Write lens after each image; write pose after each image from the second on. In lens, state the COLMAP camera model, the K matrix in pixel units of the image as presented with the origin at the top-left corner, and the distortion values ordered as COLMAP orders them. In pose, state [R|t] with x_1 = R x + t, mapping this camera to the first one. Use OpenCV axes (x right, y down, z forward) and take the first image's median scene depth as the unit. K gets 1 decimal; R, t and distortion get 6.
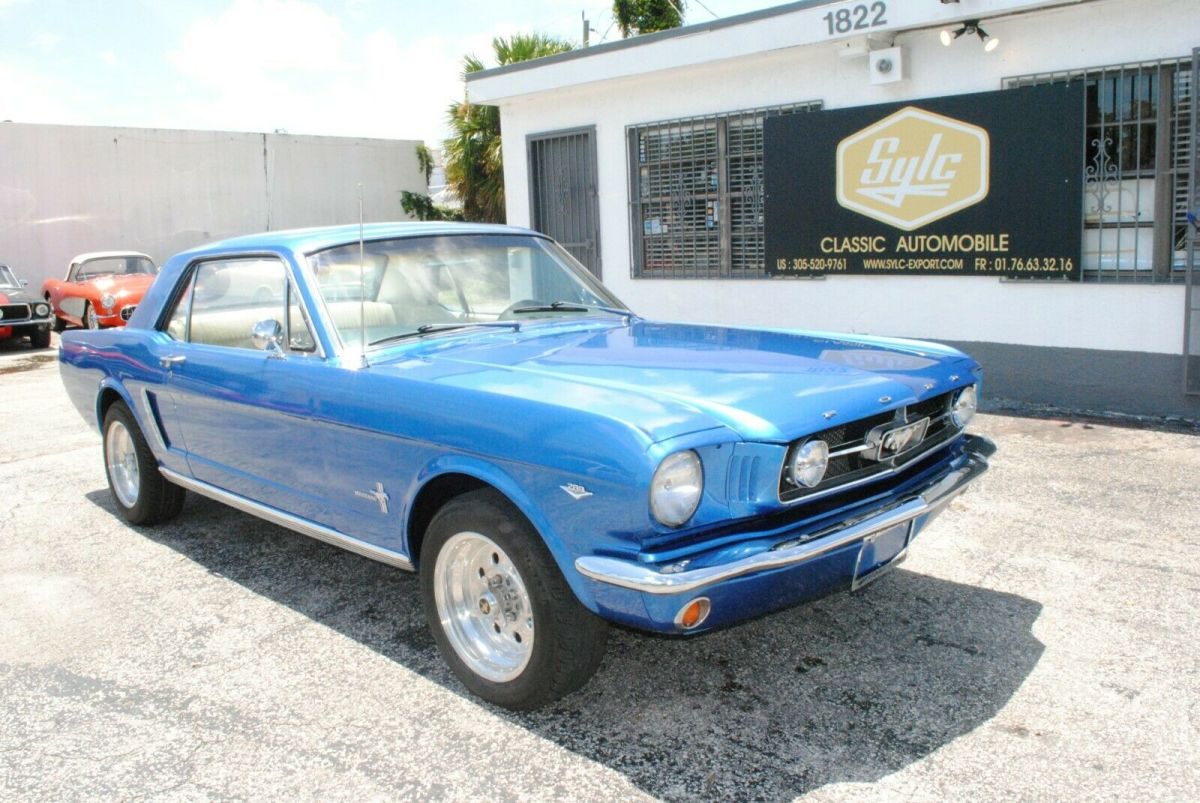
lens RADIAL K [[996.7, 0, 599.8], [0, 996.7, 397.0], [0, 0, 1]] dist [-0.082329, 0.011330]
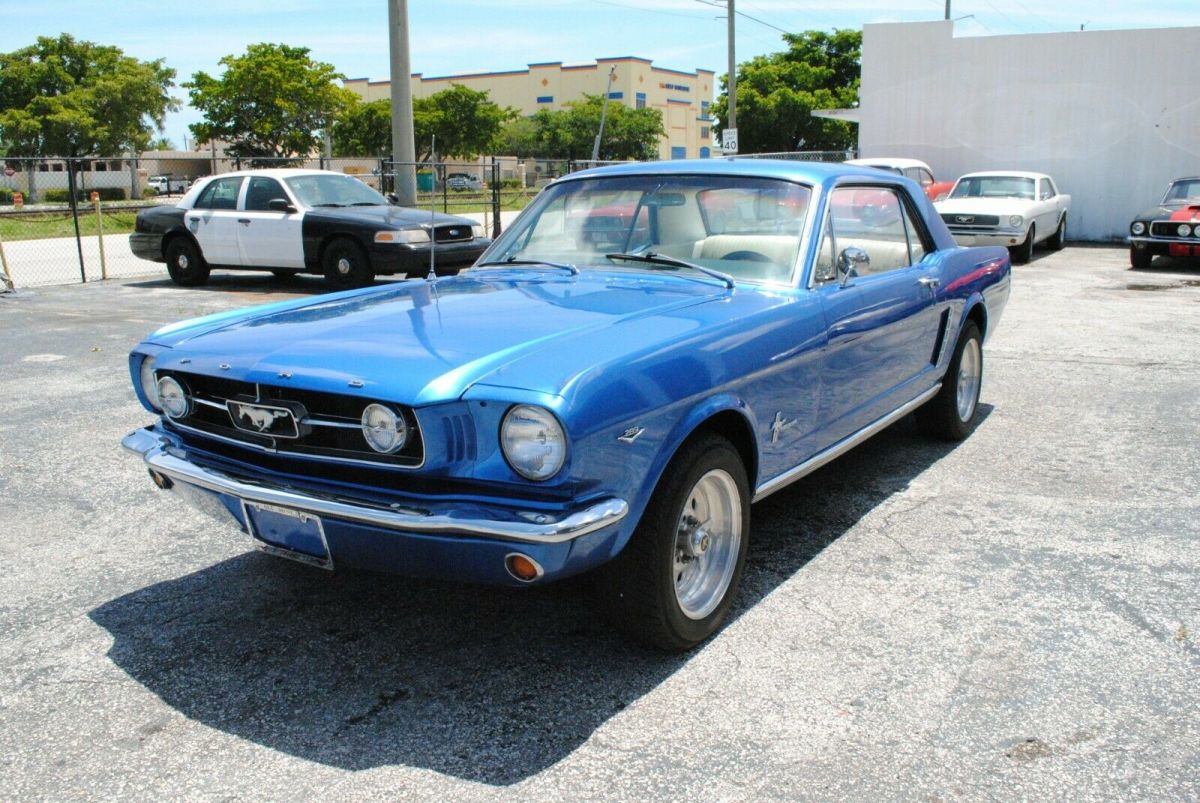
lens RADIAL K [[1035.5, 0, 600.0], [0, 1035.5, 401.5], [0, 0, 1]] dist [-0.083247, 0.022420]
pose [[0.198980, 0.244022, -0.949137, 0.516364], [-0.155058, 0.964143, 0.215373, -0.093362], [0.967659, 0.104316, 0.229682, 0.433359]]
